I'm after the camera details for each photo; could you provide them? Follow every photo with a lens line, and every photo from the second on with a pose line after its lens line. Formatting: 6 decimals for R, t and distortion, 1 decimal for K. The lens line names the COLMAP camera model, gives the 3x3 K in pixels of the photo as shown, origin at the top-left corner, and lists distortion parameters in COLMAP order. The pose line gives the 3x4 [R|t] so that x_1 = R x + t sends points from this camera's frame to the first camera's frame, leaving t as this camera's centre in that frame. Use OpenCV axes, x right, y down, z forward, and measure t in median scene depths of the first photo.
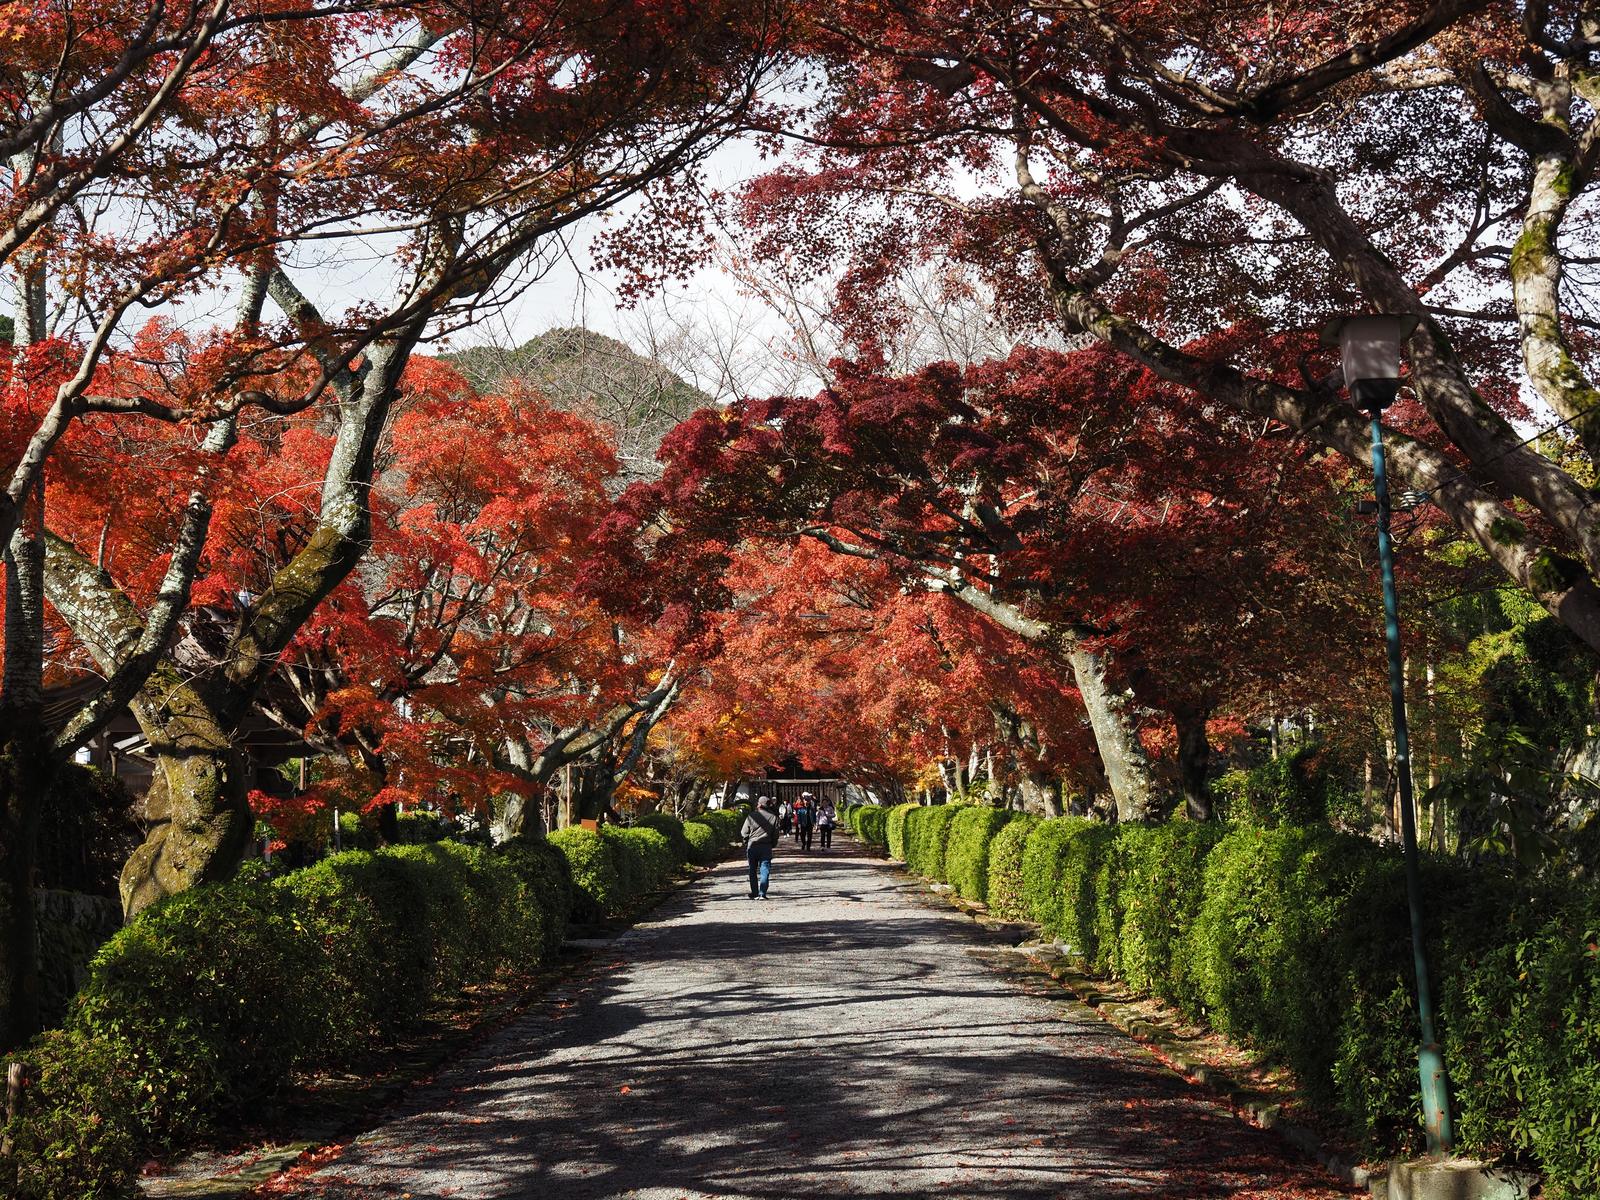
lens RADIAL K [[1833.4, 0, 800.0], [0, 1833.4, 600.0], [0, 0, 1]] dist [0.000592, -0.007081]
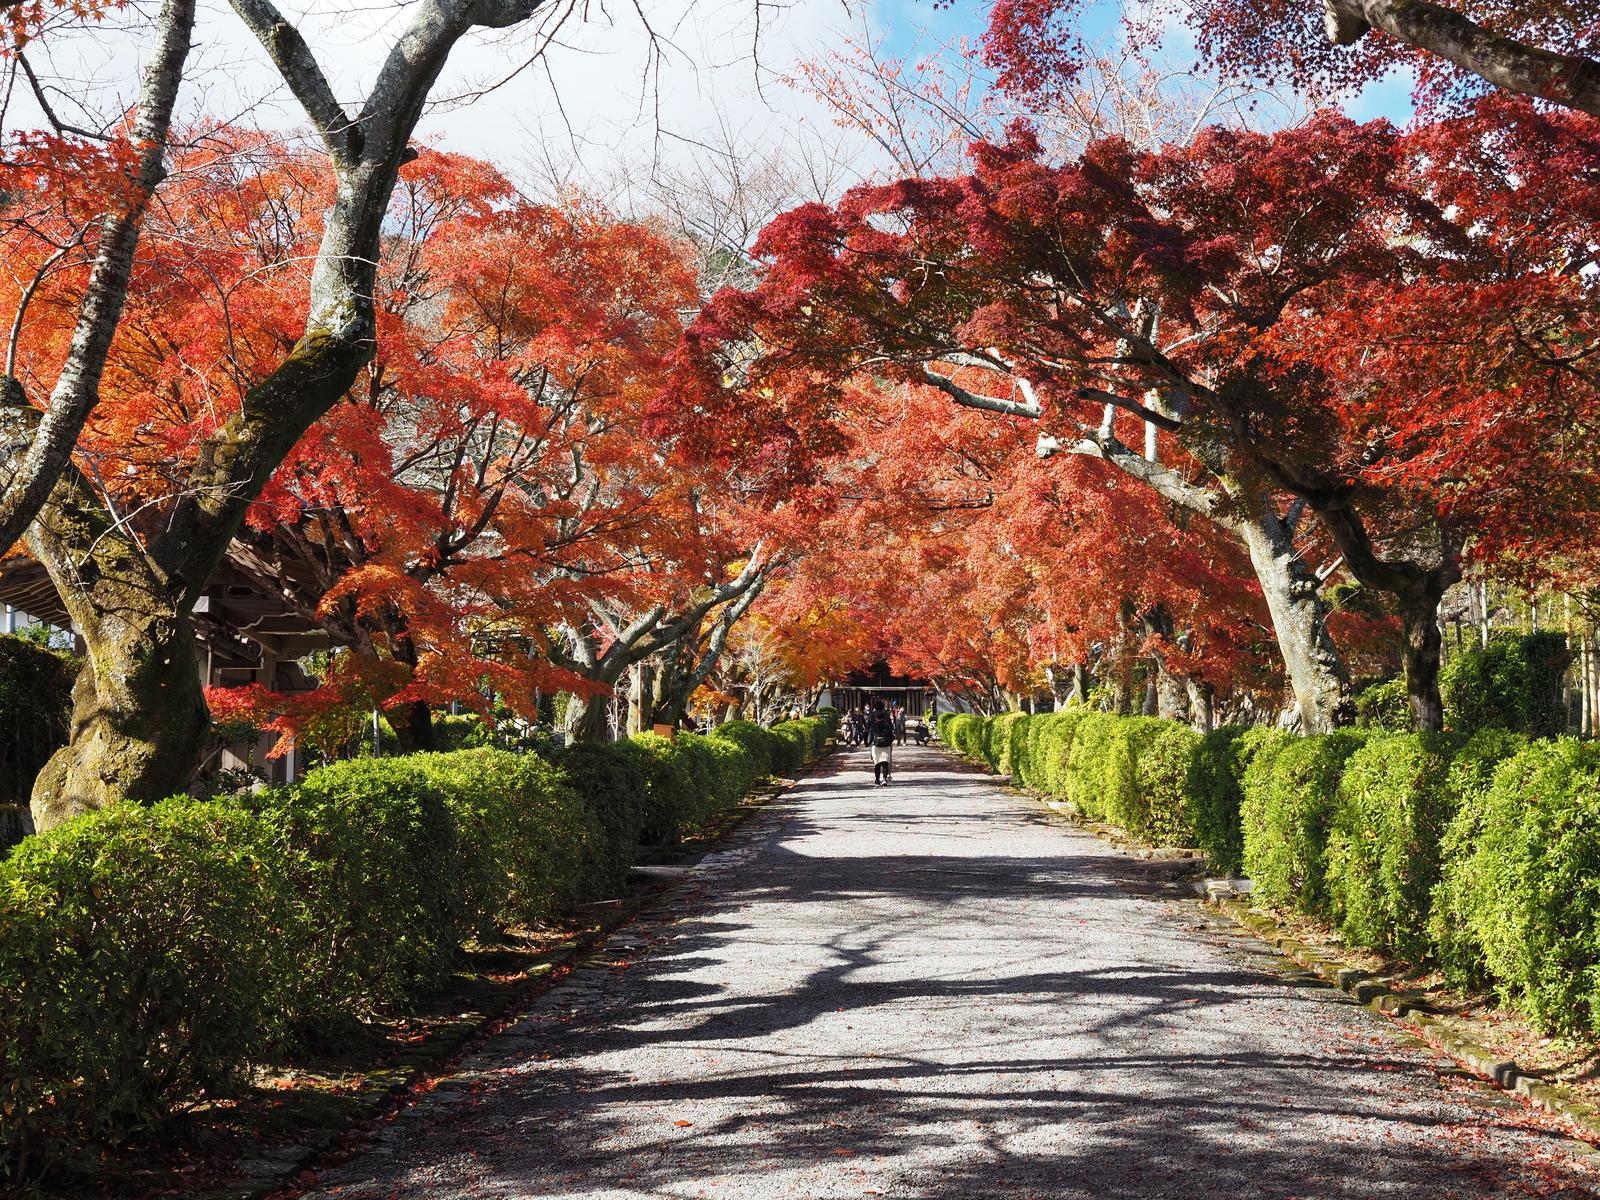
lens RADIAL K [[1793.0, 0, 800.0], [0, 1793.0, 600.0], [0, 0, 1]] dist [-0.001004, 0.003919]
pose [[0.999279, 0.005622, -0.037559, -0.022396], [-0.003897, 0.998940, 0.045856, 0.025890], [0.037777, -0.045676, 0.998242, 0.190425]]
